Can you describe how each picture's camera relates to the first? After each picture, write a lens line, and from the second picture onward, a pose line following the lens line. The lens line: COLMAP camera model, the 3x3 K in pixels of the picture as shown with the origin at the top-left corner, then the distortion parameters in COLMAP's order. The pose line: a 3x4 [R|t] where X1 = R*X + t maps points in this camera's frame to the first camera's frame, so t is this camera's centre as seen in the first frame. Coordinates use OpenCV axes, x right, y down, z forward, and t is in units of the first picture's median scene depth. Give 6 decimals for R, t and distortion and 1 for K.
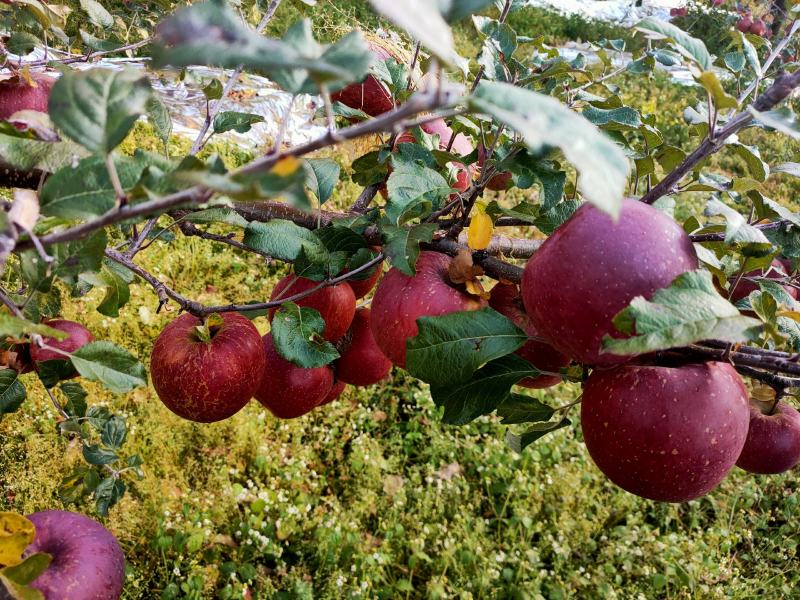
lens RADIAL K [[617.3, 0, 400.2], [0, 617.3, 299.8], [0, 0, 1]] dist [-0.001155, -0.000543]
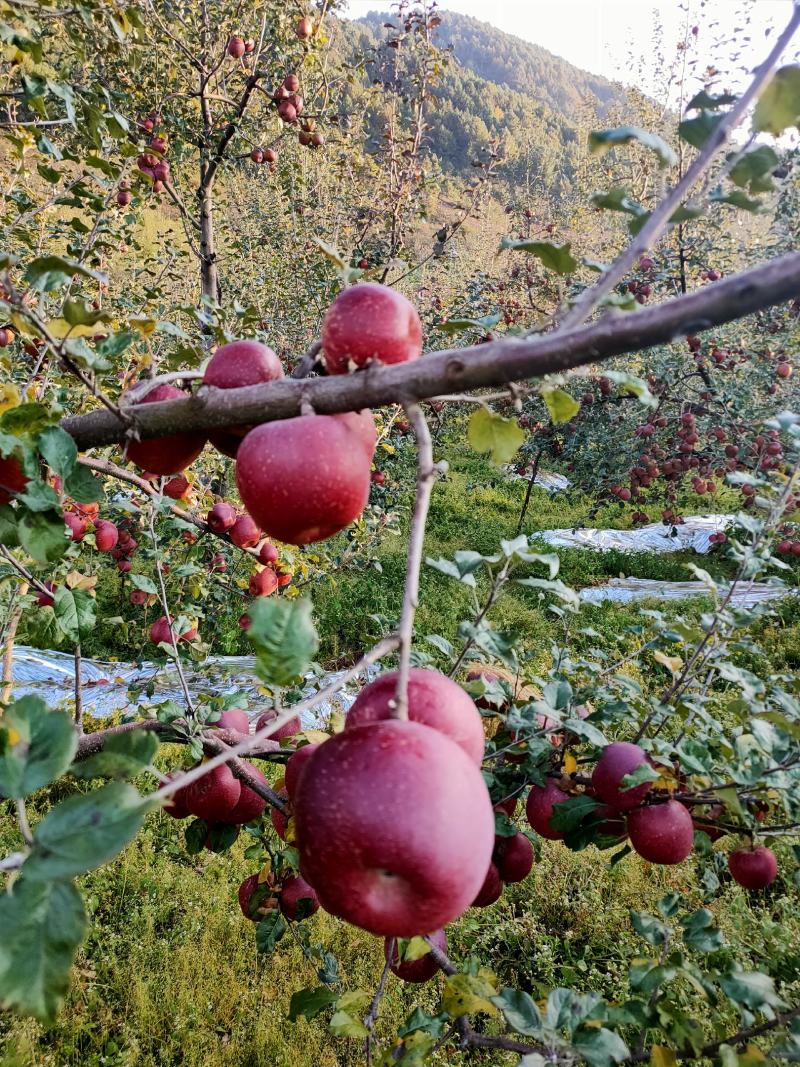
lens RADIAL K [[837.0, 0, 401.1], [0, 837.0, 537.8], [0, 0, 1]] dist [0.186546, -0.092711]
pose [[0.991773, -0.127976, -0.002994, -0.103155], [0.114957, 0.900681, -0.418998, 0.105840], [0.056318, 0.415207, 0.907982, -0.617865]]
